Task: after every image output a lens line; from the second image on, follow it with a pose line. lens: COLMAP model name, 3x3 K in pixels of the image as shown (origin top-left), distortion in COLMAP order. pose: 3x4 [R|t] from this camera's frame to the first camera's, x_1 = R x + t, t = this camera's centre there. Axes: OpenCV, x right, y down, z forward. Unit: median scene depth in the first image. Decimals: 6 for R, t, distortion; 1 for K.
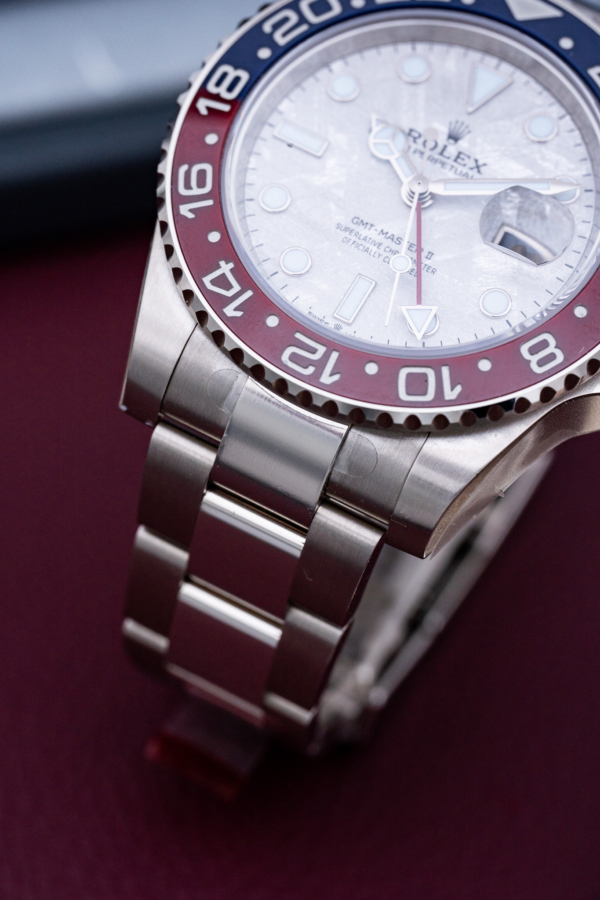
lens RADIAL K [[4538.7, 0, 277.1], [0, 4538.7, 430.9], [0, 0, 1]] dist [1.588021, -12.962285]
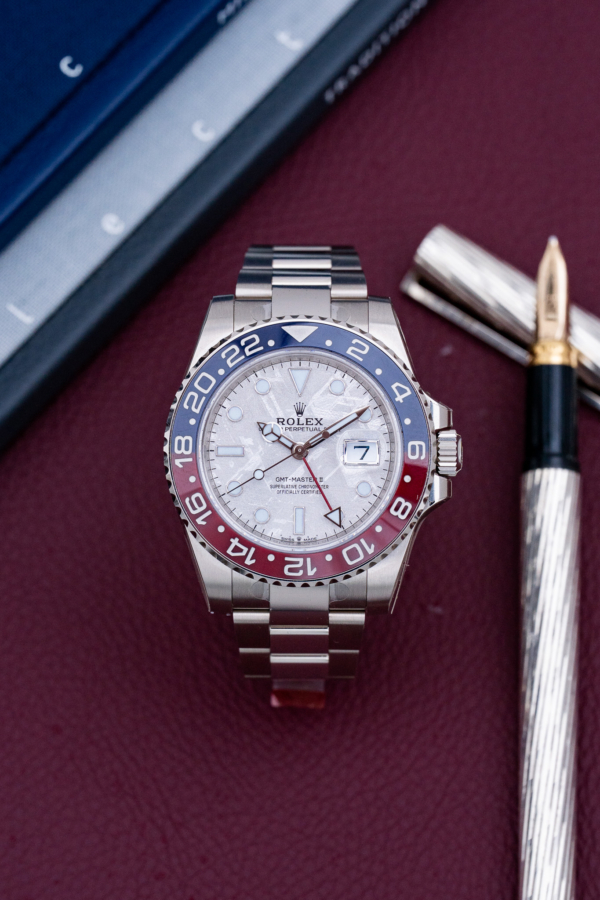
lens RADIAL K [[4538.7, 0, 277.1], [0, 4538.7, 430.9], [0, 0, 1]] dist [1.588021, -12.962285]
pose [[0.879516, -0.474985, 0.028984, -0.028862], [0.431513, 0.821734, 0.372222, -0.778046], [-0.200617, -0.314868, 0.927691, -0.773481]]
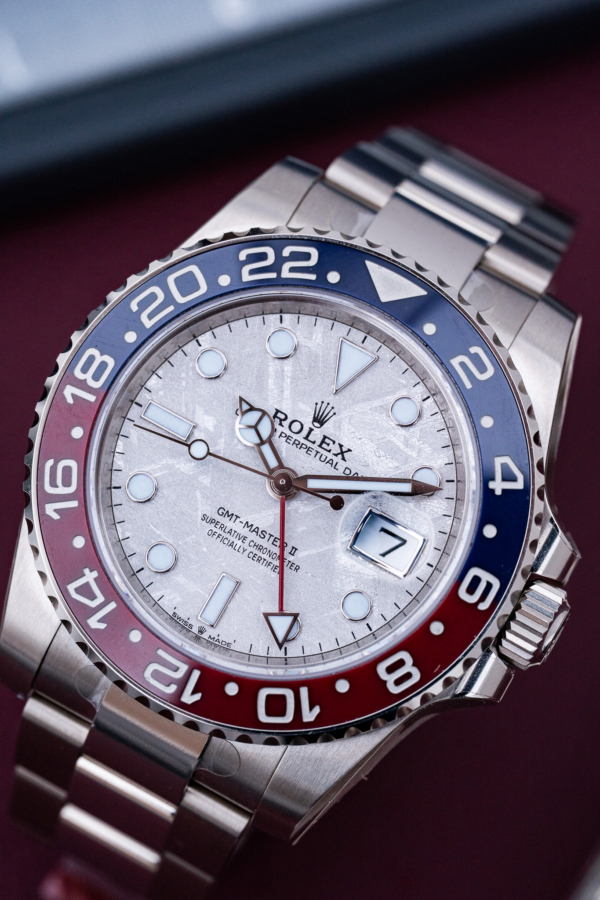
lens RADIAL K [[4538.7, 0, 277.1], [0, 4538.7, 430.9], [0, 0, 1]] dist [1.588021, -12.962285]
pose [[0.999239, 0.002732, -0.038917, 0.069011], [0.010312, 0.943565, 0.331028, -0.397612], [0.037625, -0.331177, 0.942818, 0.054985]]
